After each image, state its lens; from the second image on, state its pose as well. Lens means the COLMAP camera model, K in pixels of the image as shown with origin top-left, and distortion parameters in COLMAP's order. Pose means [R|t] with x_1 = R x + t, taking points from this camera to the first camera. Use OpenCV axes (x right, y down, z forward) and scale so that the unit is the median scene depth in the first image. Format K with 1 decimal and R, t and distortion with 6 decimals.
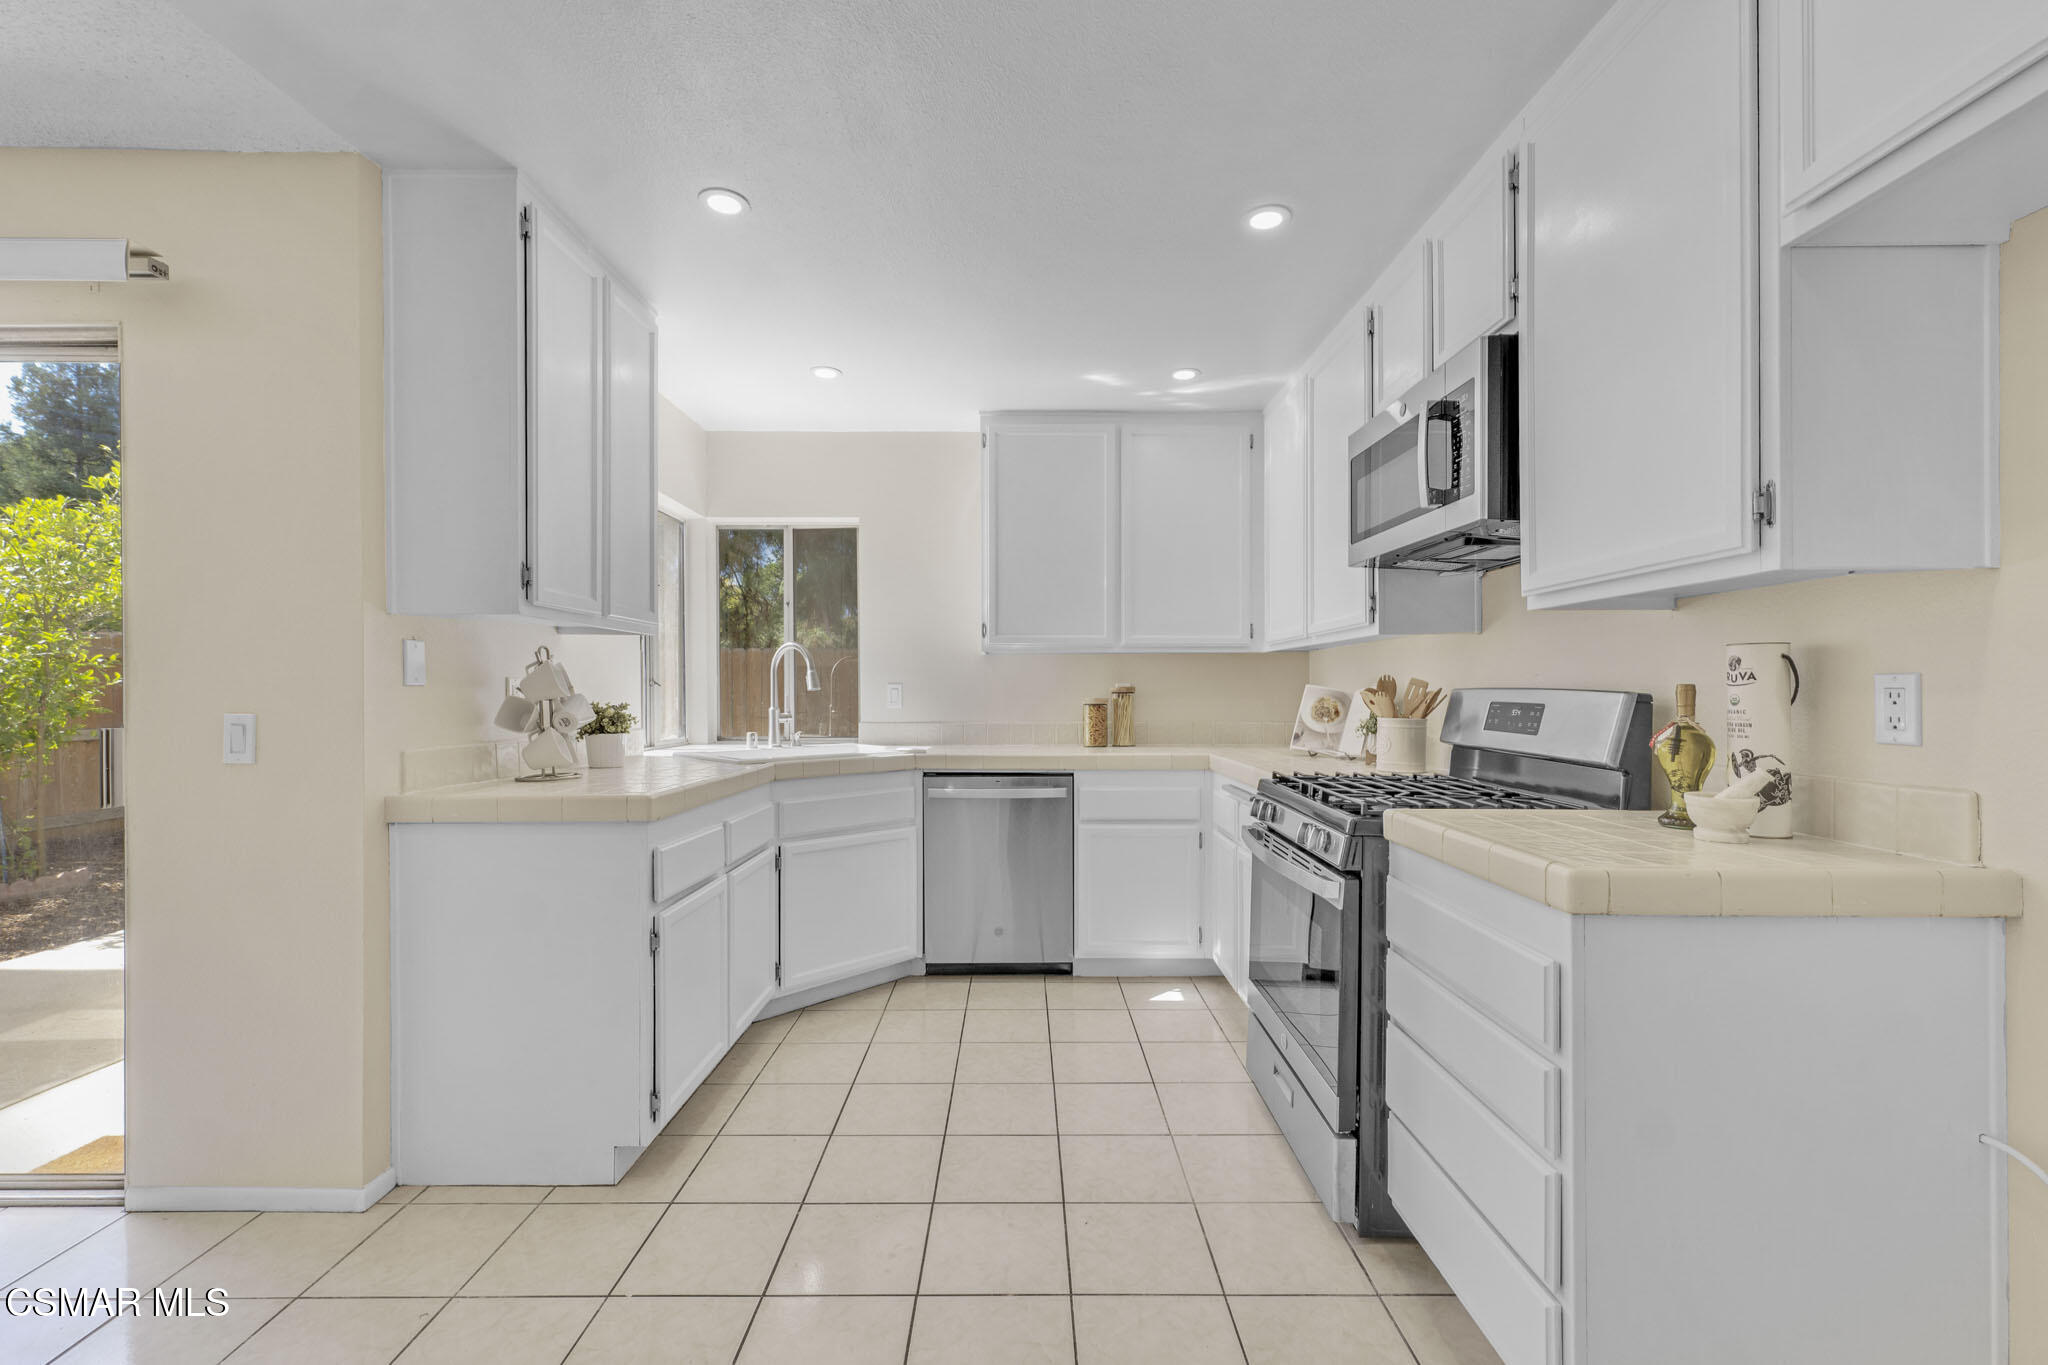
lens RADIAL K [[866.2, 0, 1022.3], [0, 866.2, 686.2], [0, 0, 1]] dist [0.001777, 0.000203]
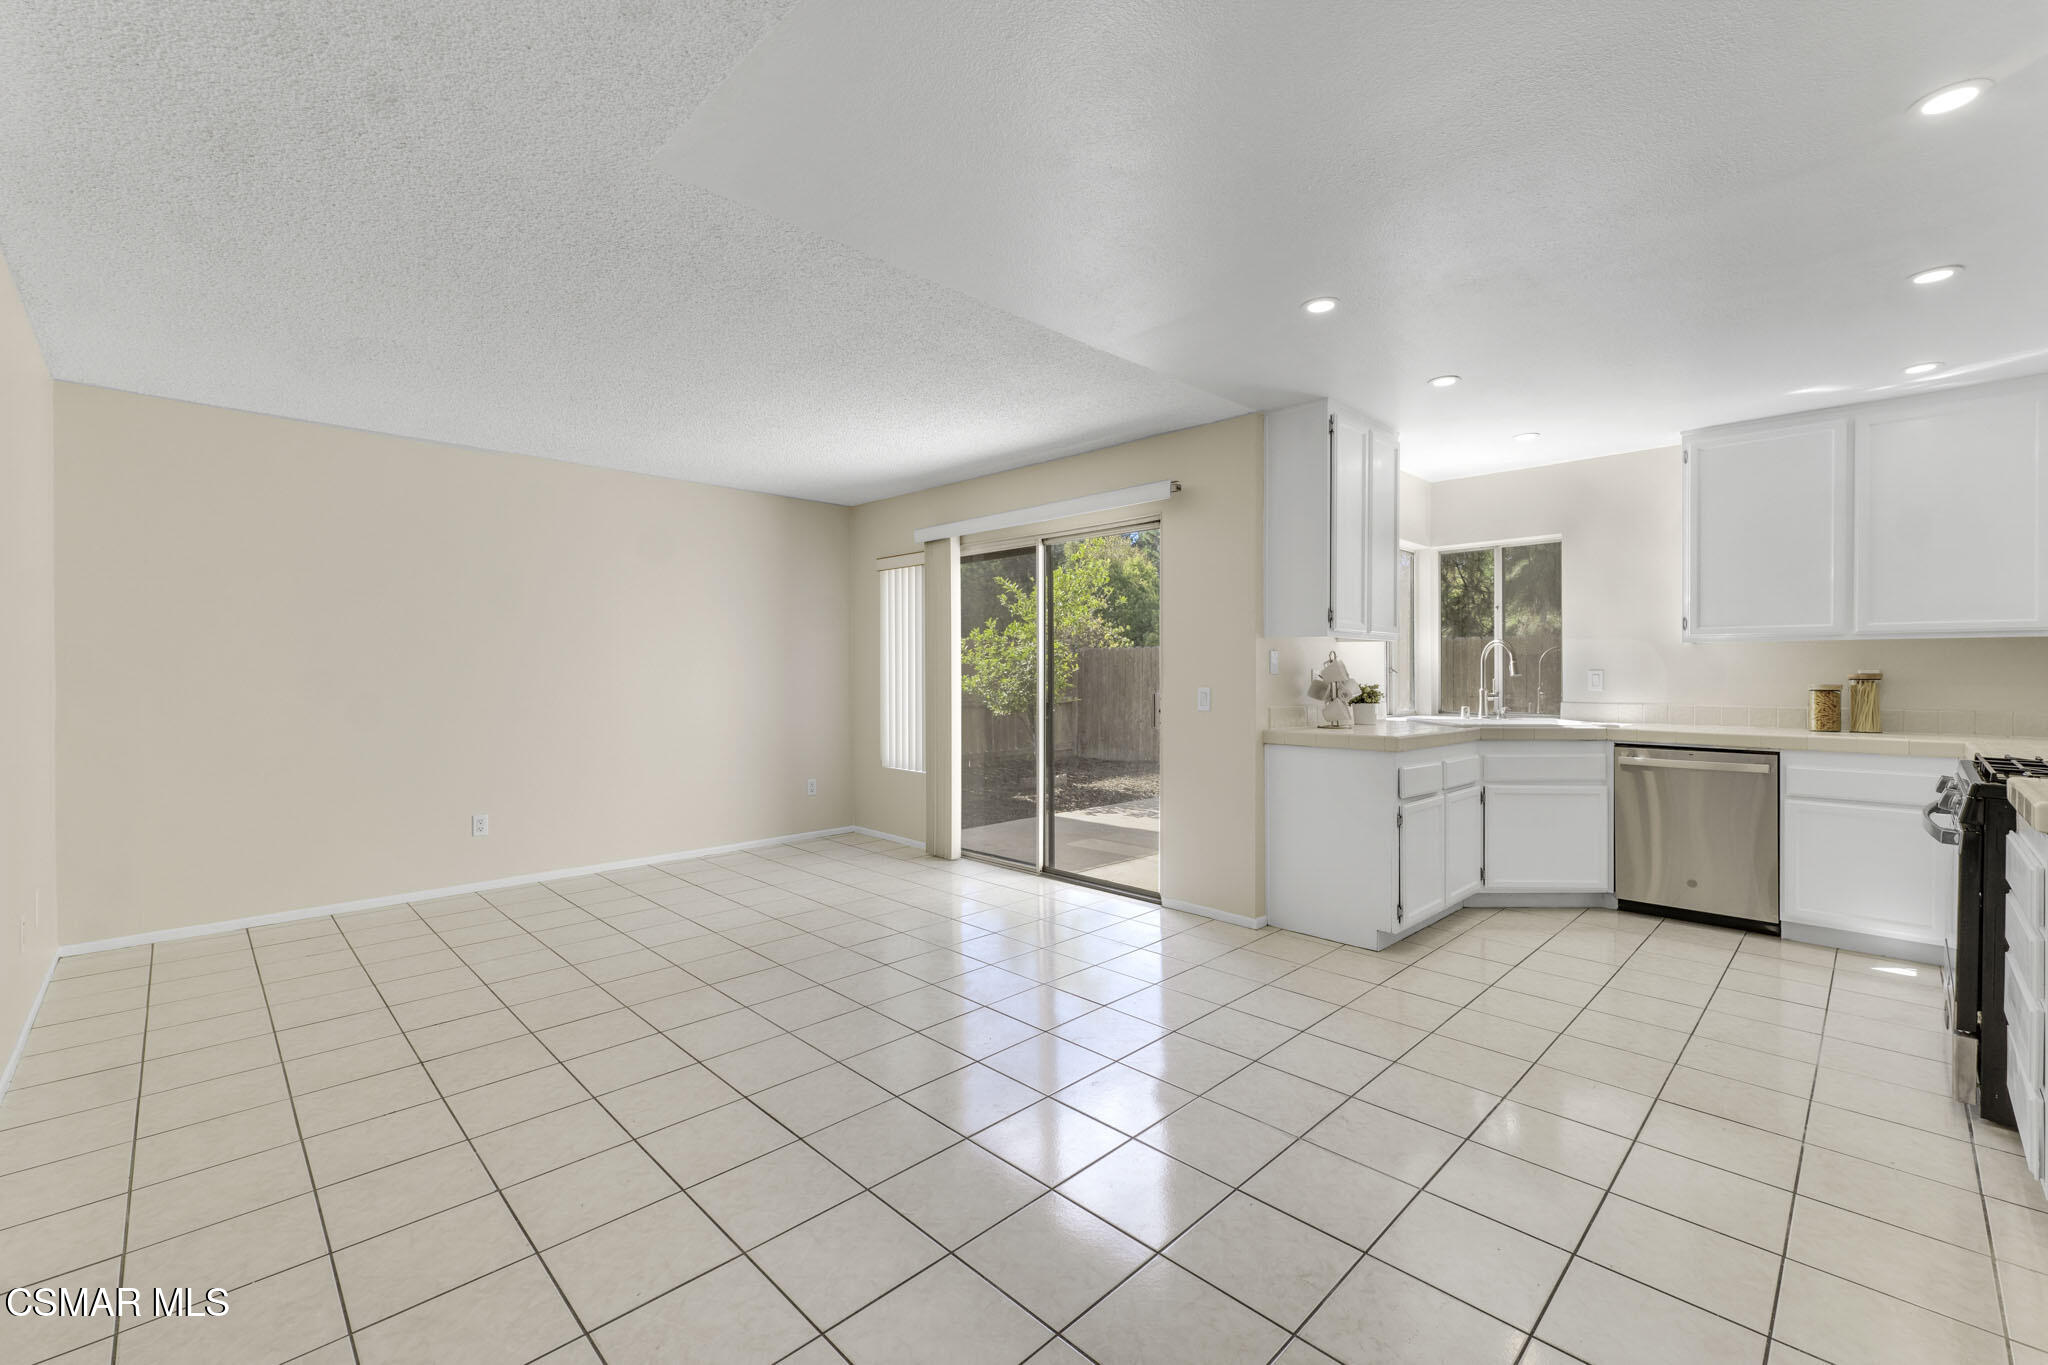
lens RADIAL K [[849.2, 0, 1024.0], [0, 849.2, 682.5], [0, 0, 1]] dist [0.006636, 0.000046]
pose [[0.701448, 0.008457, -0.712670, 0.190026], [0.003187, 0.999882, 0.015002, -0.008721], [0.712713, -0.012794, 0.701339, -0.532289]]
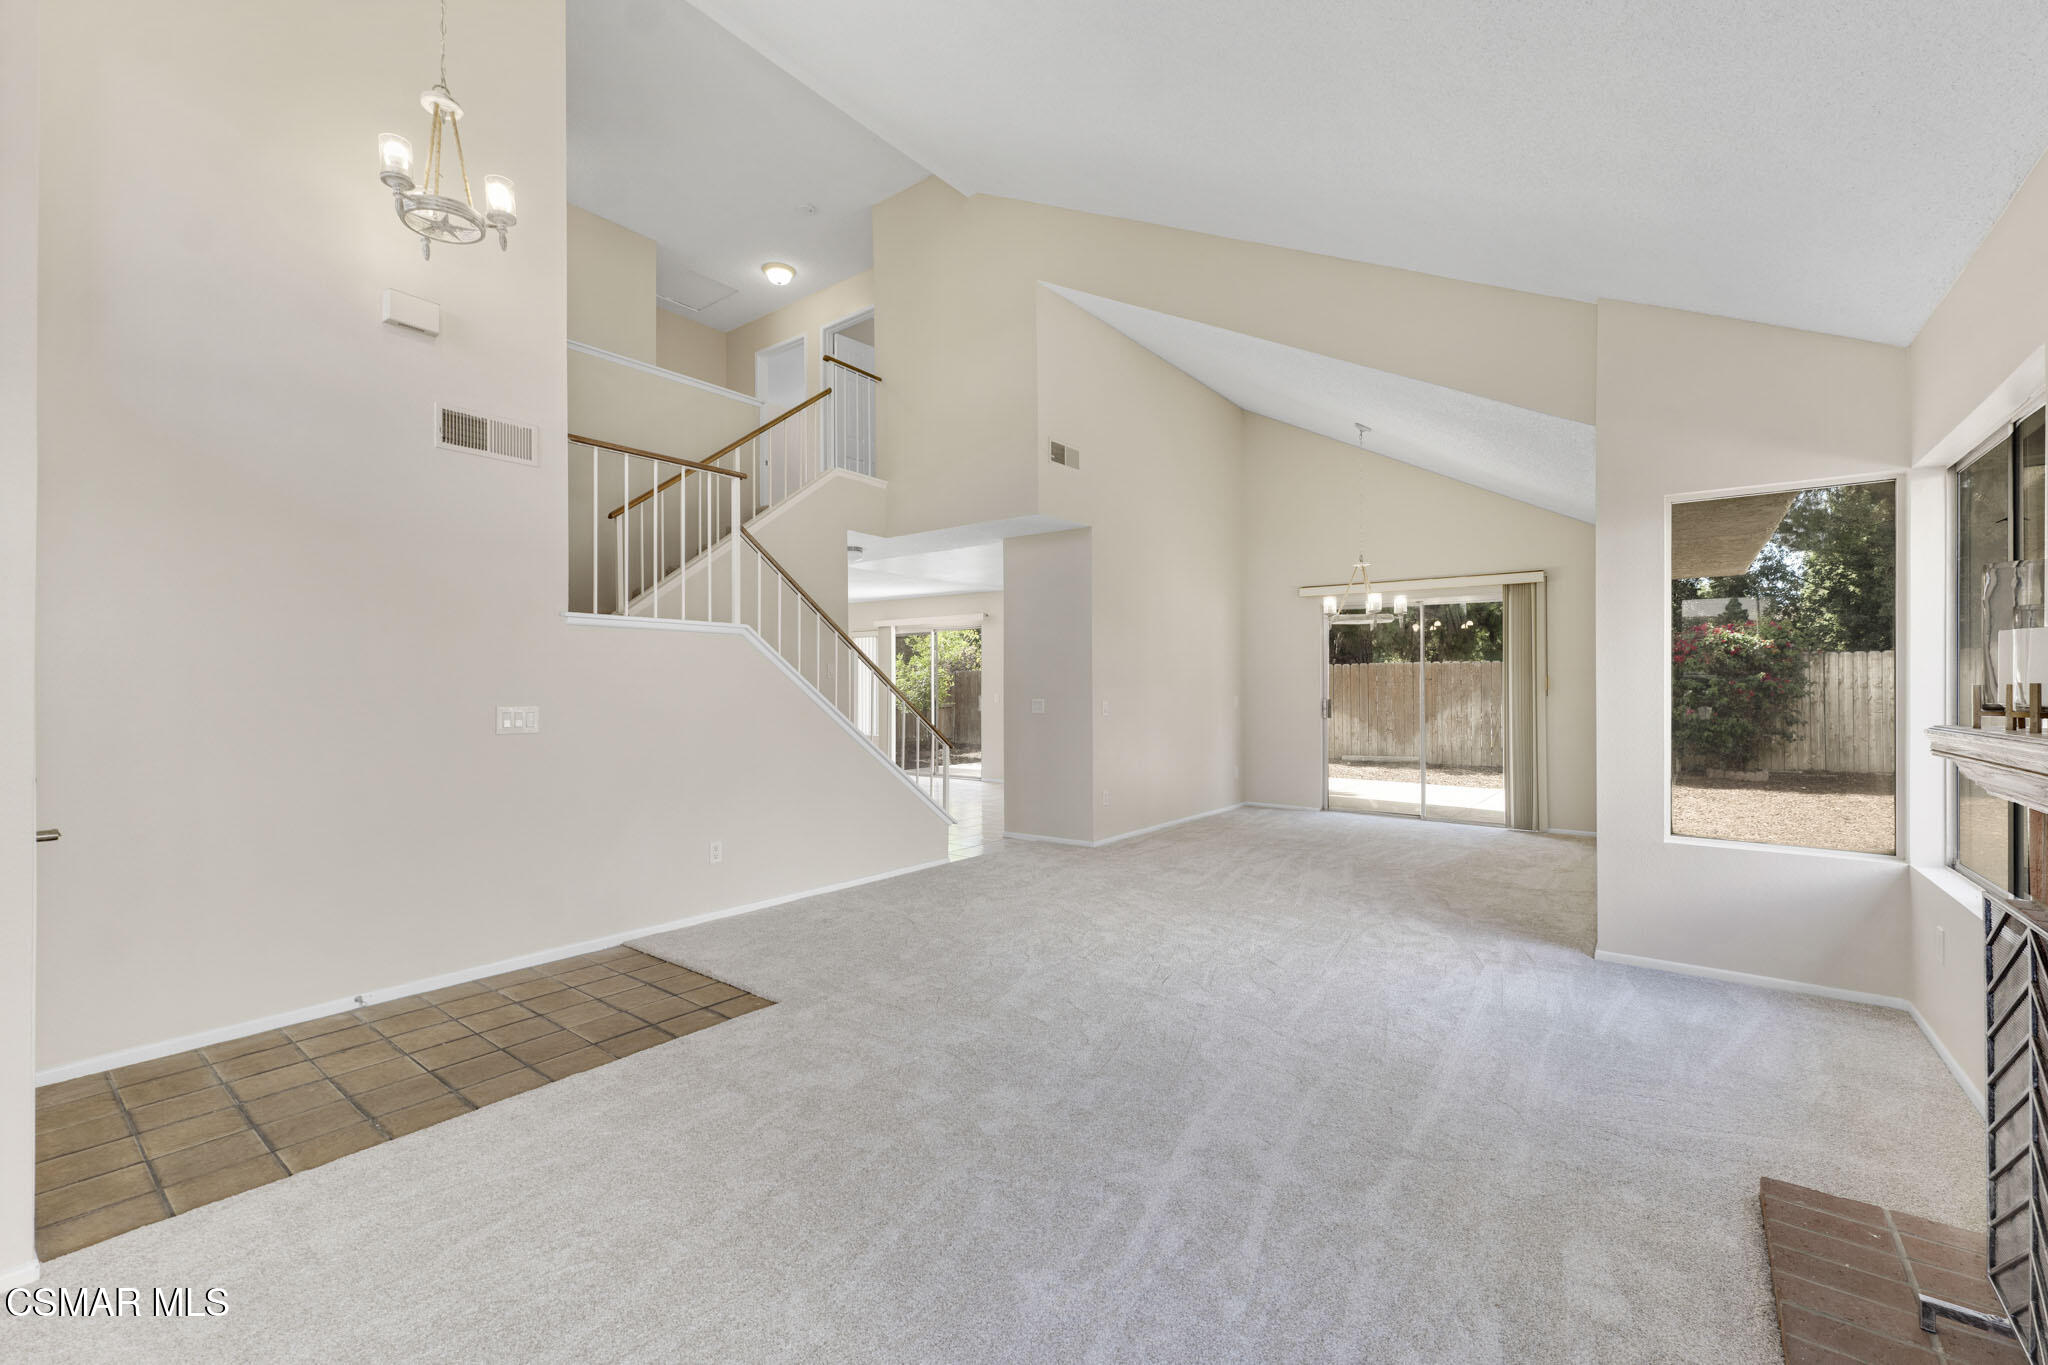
lens RADIAL K [[850.3, 0, 1013.0], [0, 850.3, 670.8], [0, 0, 1]] dist [0.006558, 0.000179]
pose [[0.782695, -0.010142, -0.622323, 1.691681], [0.003026, 0.999917, -0.012489, -0.032538], [0.622398, 0.007892, 0.782661, -2.112938]]
